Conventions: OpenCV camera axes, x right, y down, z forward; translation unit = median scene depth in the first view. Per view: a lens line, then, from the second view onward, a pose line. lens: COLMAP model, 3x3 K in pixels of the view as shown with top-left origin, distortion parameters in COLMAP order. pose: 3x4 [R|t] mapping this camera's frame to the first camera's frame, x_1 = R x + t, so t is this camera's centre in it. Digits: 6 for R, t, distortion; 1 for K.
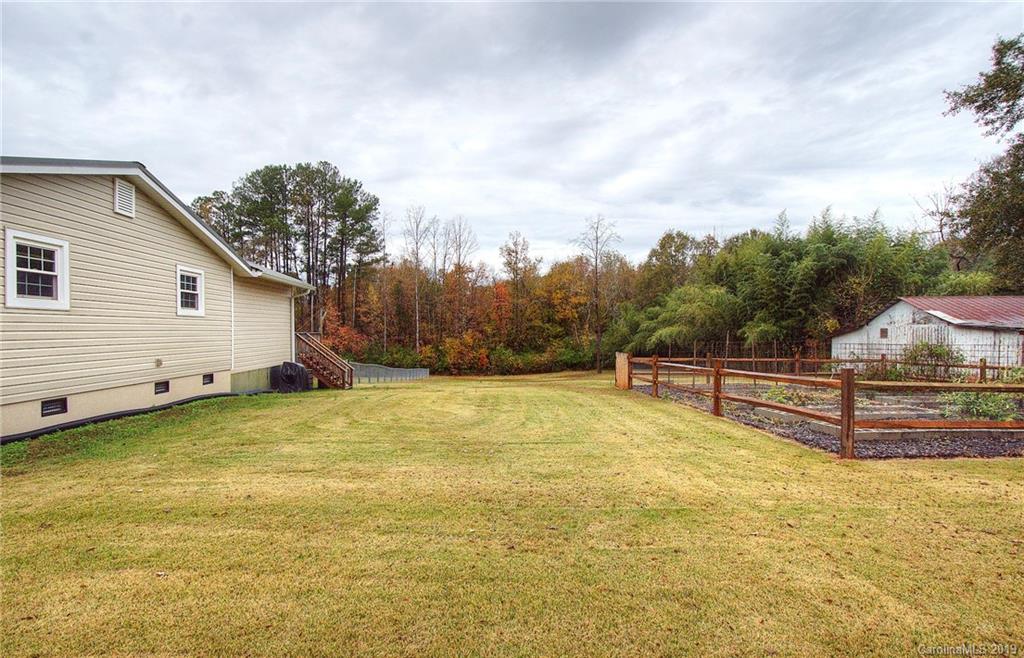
lens RADIAL K [[467.1, 0, 507.9], [0, 467.1, 334.1], [0, 0, 1]] dist [0.004532, 0.000358]
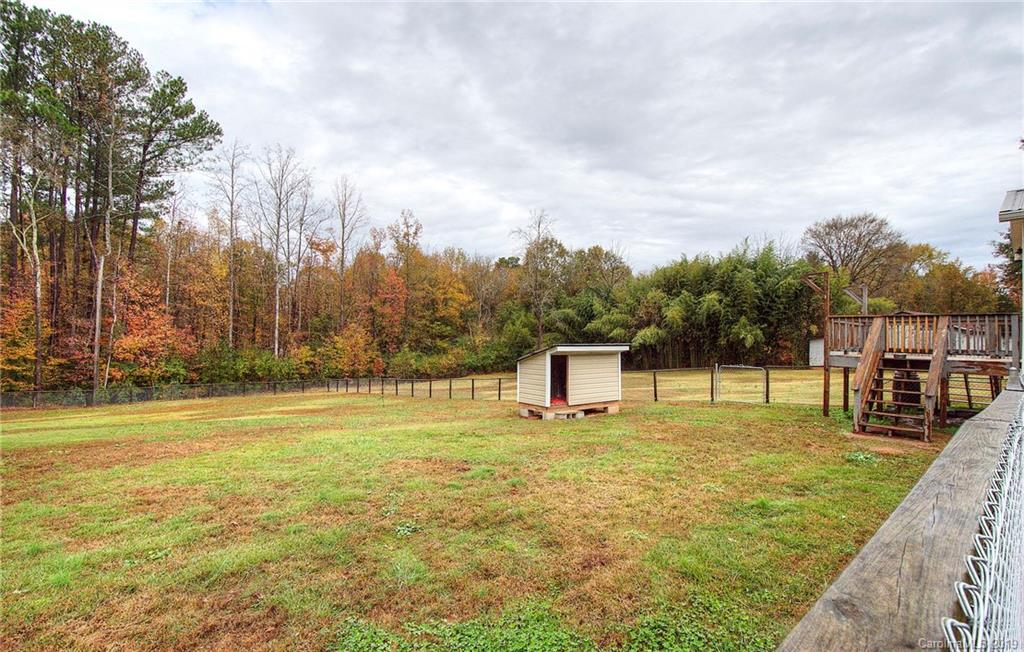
lens RADIAL K [[467.1, 0, 516.7], [0, 467.1, 331.9], [0, 0, 1]] dist [0.004532, 0.000358]
pose [[0.768130, 0.019995, 0.639982, -0.664789], [-0.014306, 0.999799, -0.014067, 0.013958], [-0.640134, 0.001650, 0.768261, 0.427949]]
